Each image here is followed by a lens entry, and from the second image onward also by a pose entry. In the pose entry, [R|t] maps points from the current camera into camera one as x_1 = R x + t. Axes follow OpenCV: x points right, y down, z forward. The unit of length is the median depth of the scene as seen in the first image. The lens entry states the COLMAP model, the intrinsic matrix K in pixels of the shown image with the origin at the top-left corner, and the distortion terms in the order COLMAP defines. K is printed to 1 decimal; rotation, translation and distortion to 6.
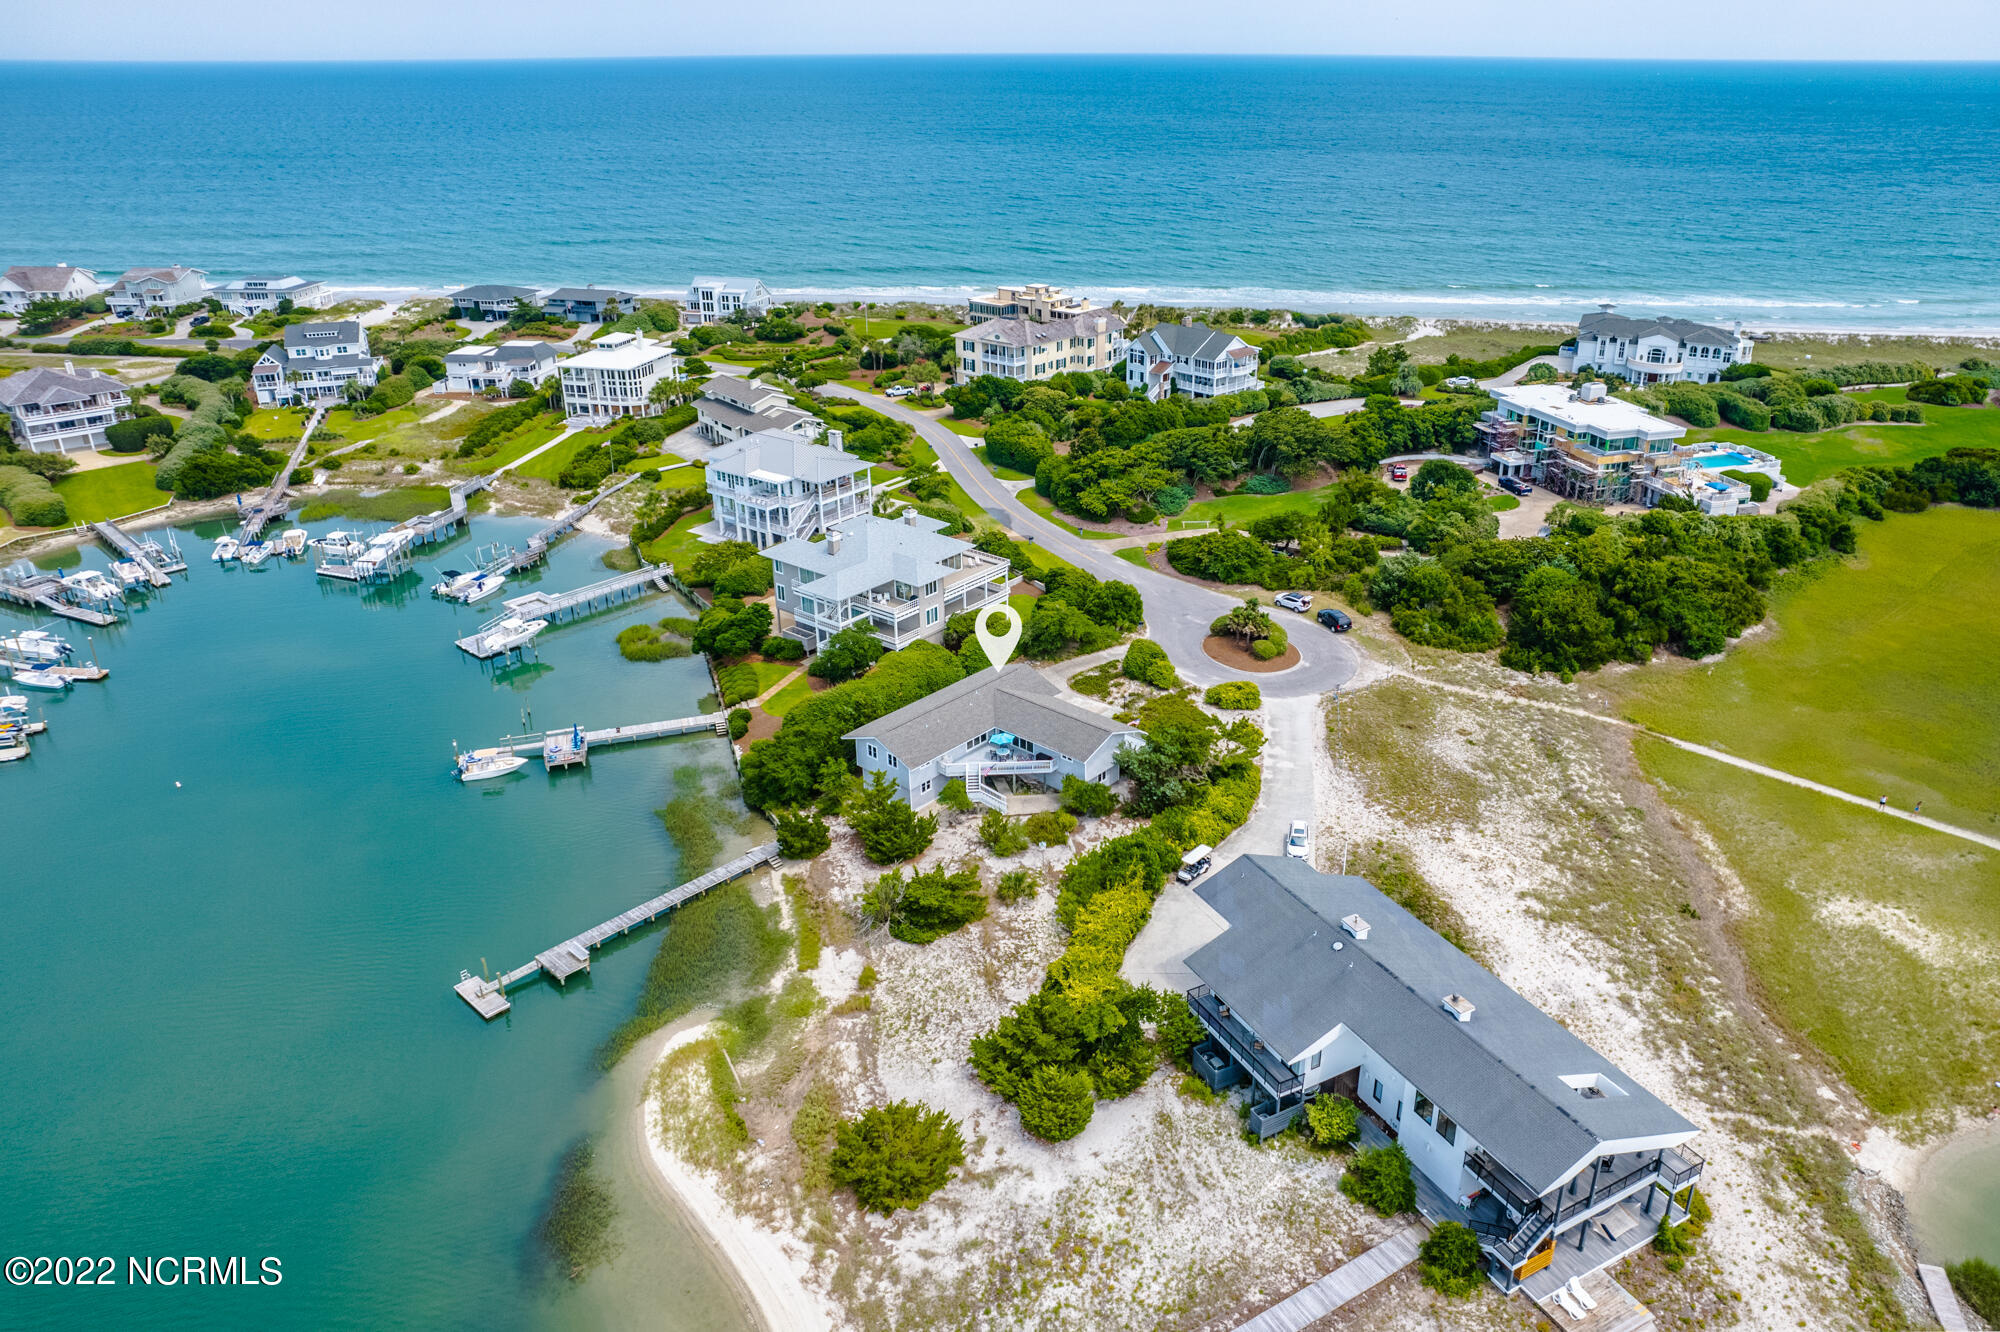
lens RADIAL K [[1343.1, 0, 1110.7], [0, 1343.1, 667.2], [0, 0, 1]] dist [-0.062109, -0.001238]
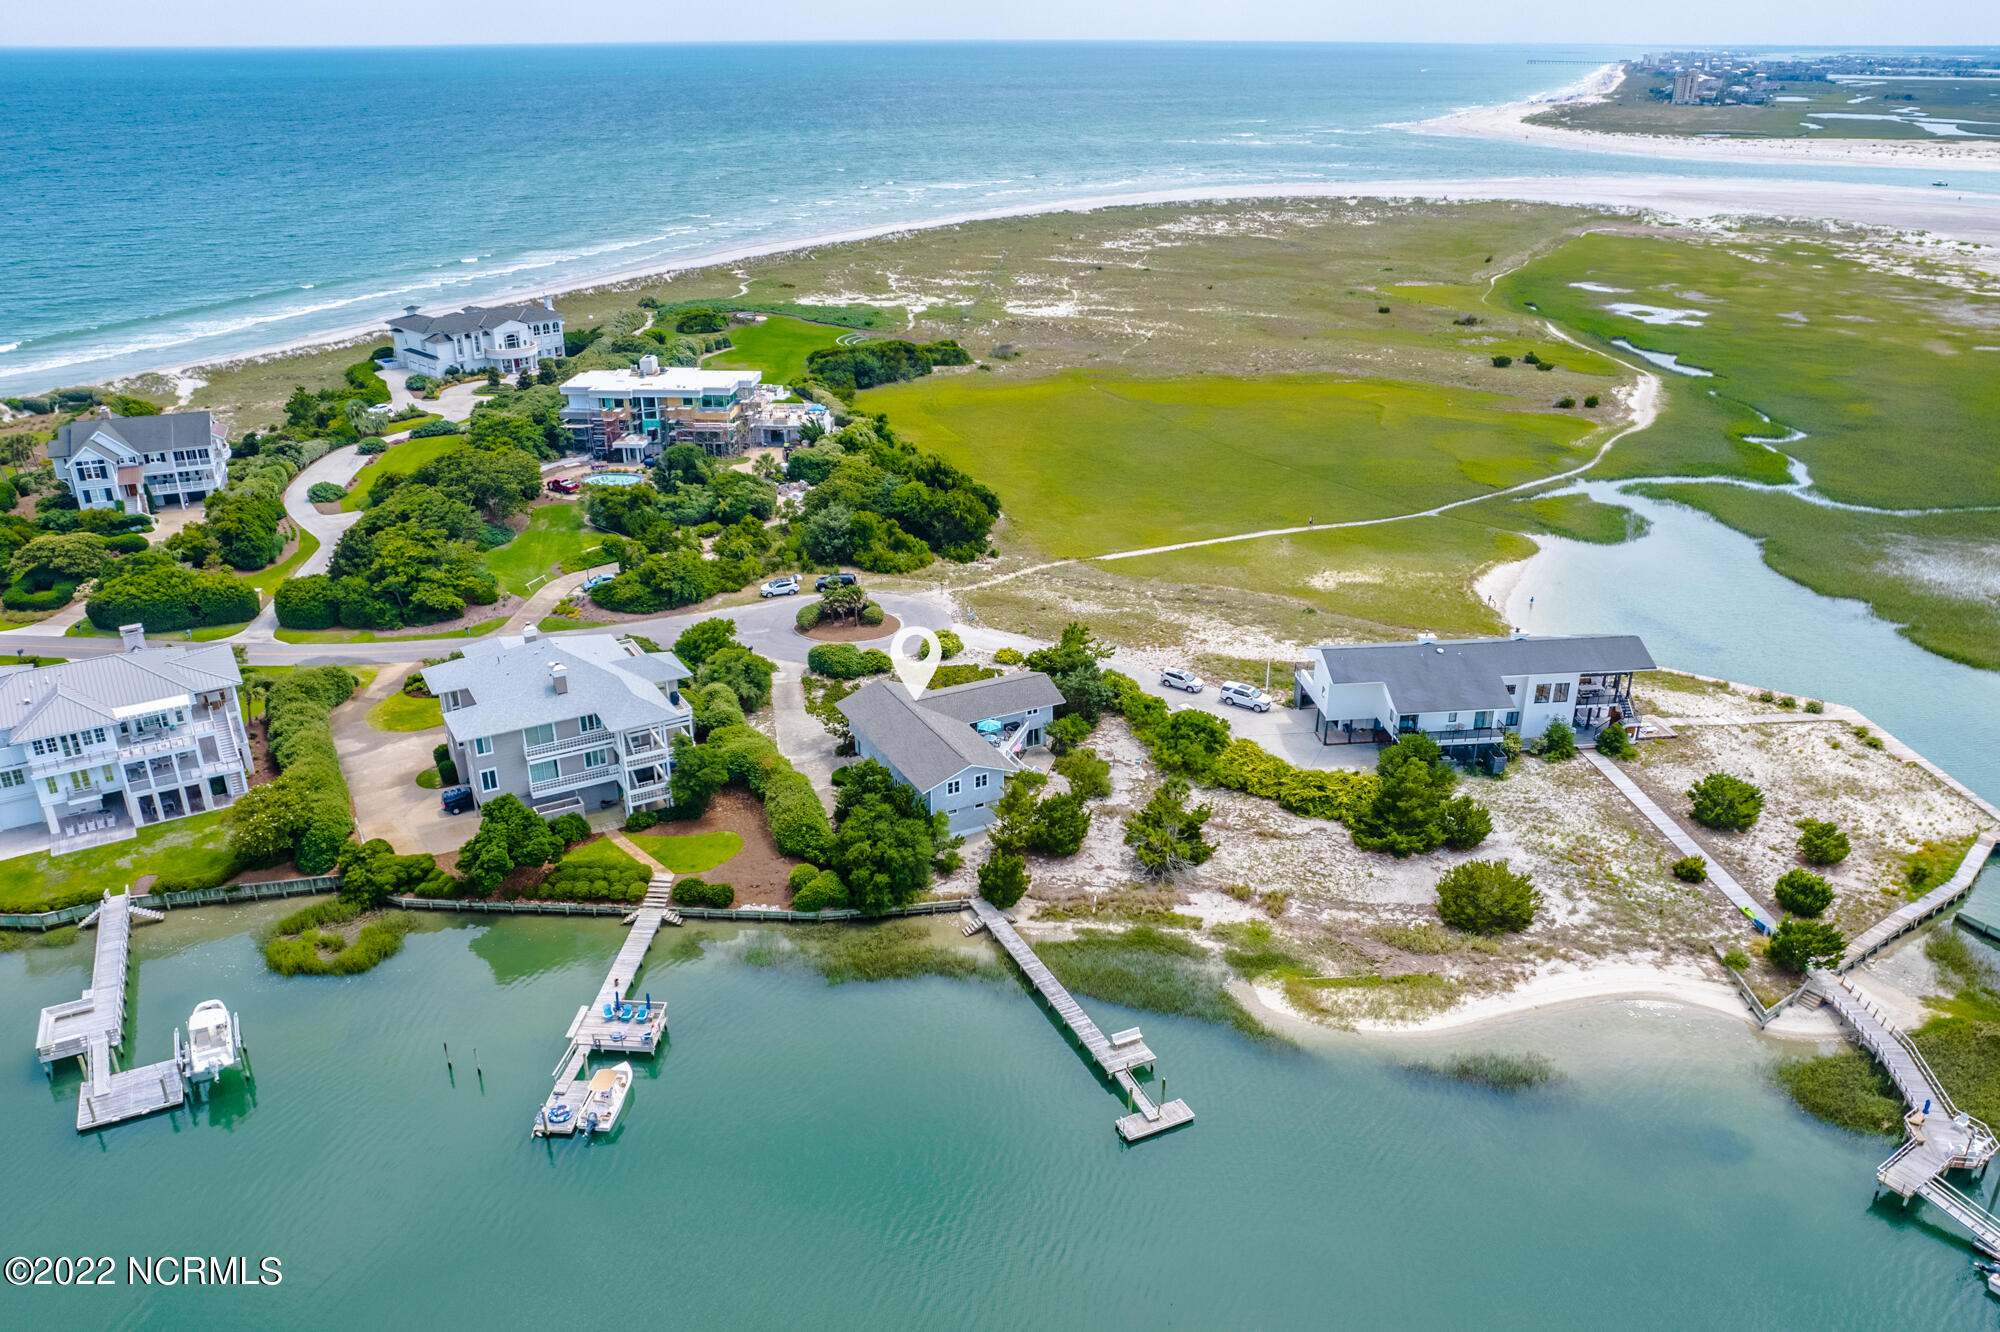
lens RADIAL K [[1455.9, 0, 1019.8], [0, 1455.9, 662.9], [0, 0, 1]] dist [-0.093955, 0.086861]
pose [[0.403142, -0.367843, 0.837955, -0.824335], [0.386540, 0.898415, 0.208418, -0.176656], [-0.829496, 0.239881, 0.504374, 0.352446]]
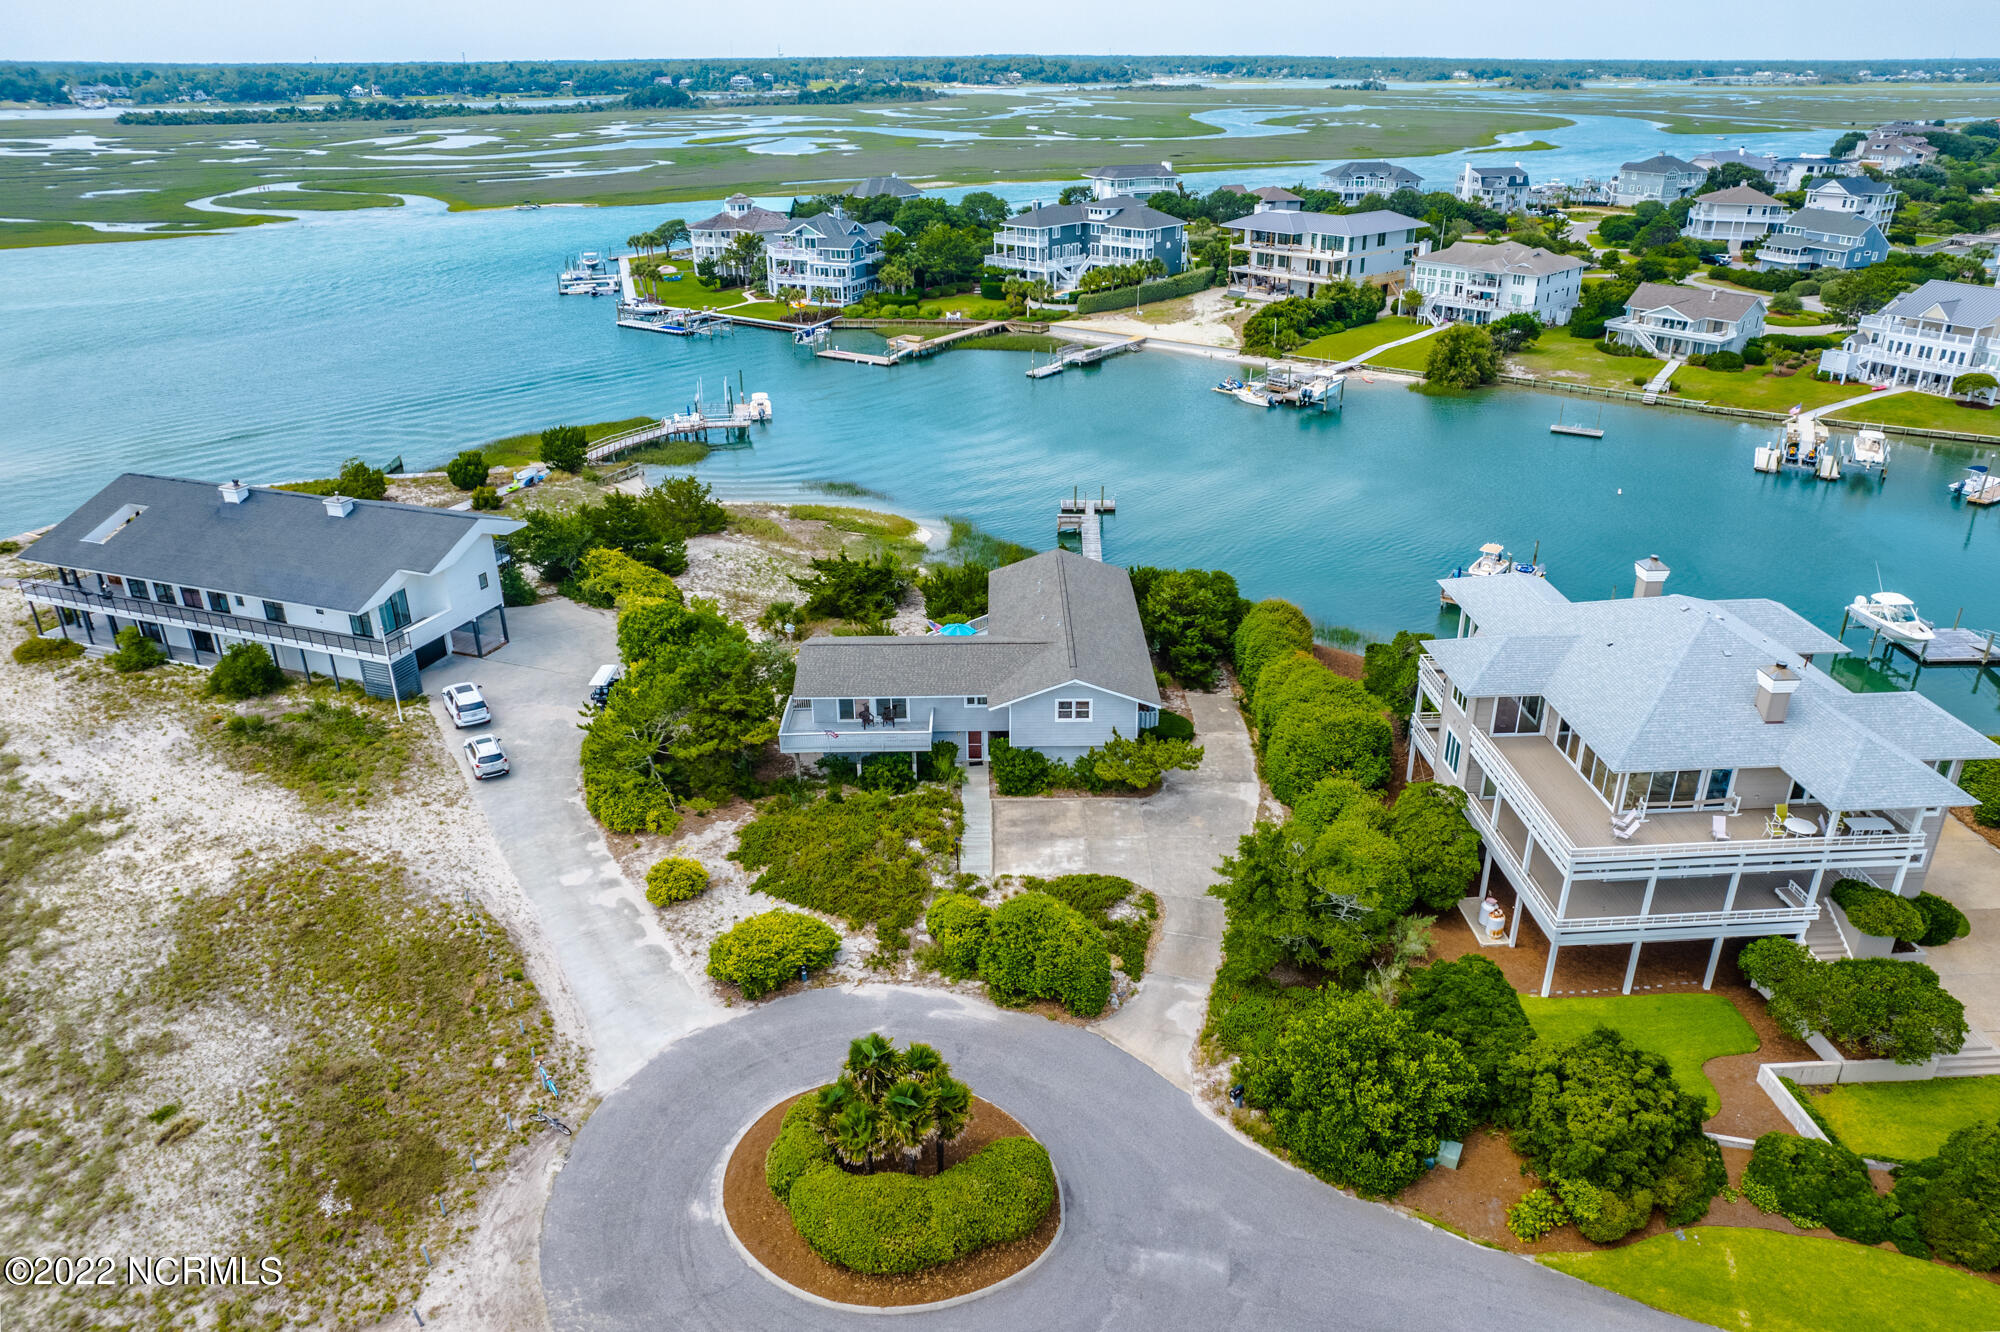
lens RADIAL K [[1299.6, 0, 1004.0], [0, 1299.6, 668.5], [0, 0, 1]] dist [-0.081761, 0.068115]
pose [[-0.778677, 0.263537, -0.569395, 0.232686], [-0.265248, 0.684157, 0.679392, -0.322089], [0.568600, 0.680057, -0.462835, 1.122684]]
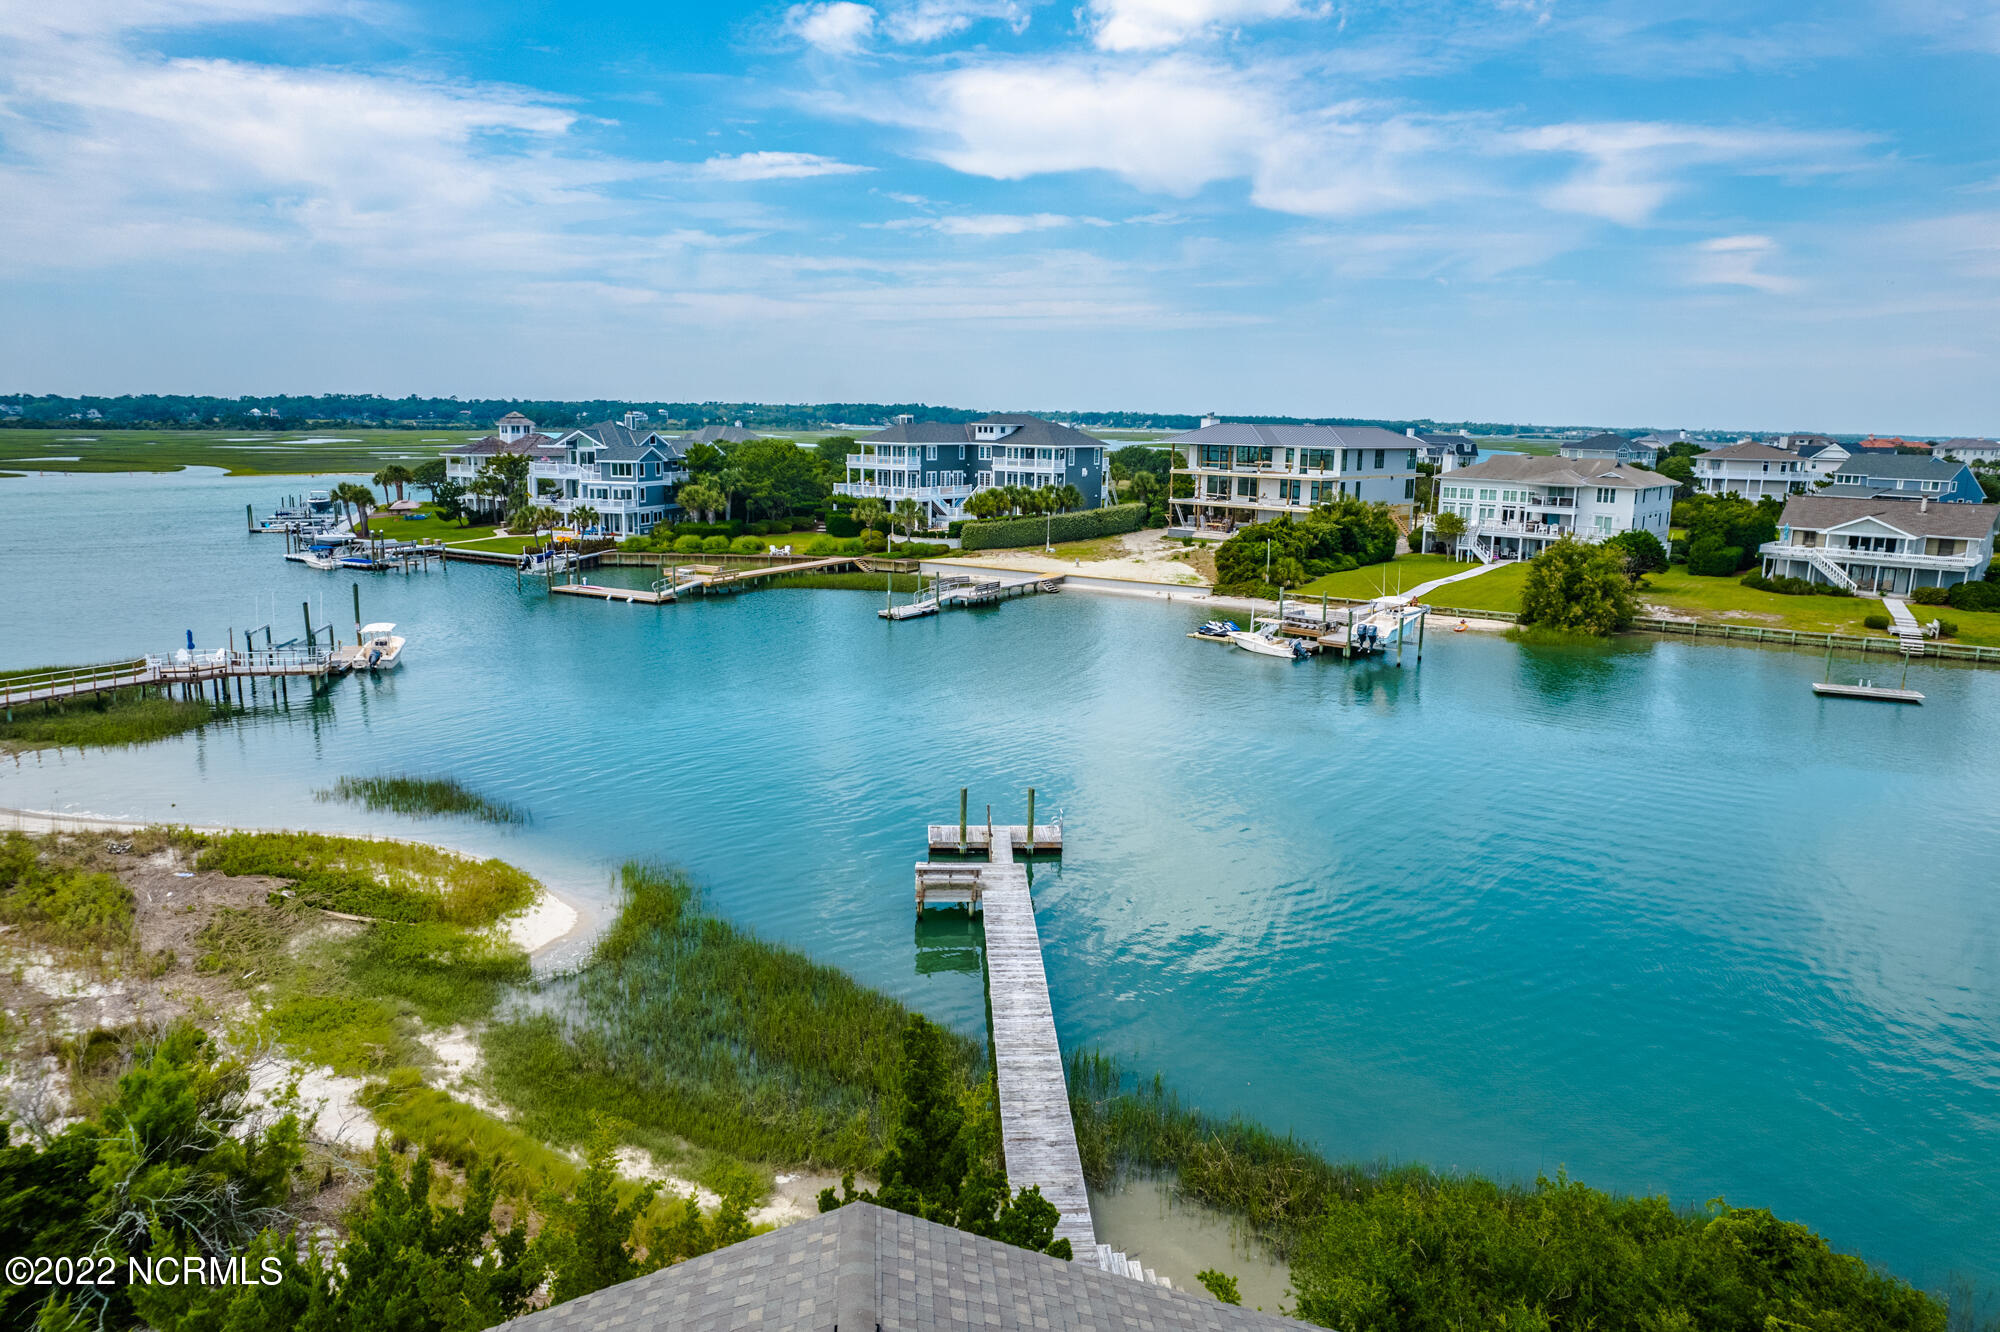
lens RADIAL K [[1253.7, 0, 971.9], [0, 1253.7, 663.6], [0, 0, 1]] dist [-0.042373, -0.000252]
pose [[-0.737425, 0.106226, -0.667023, -0.103896], [-0.304143, 0.829544, 0.468352, -0.022092], [0.603077, 0.548245, -0.579419, 0.849211]]
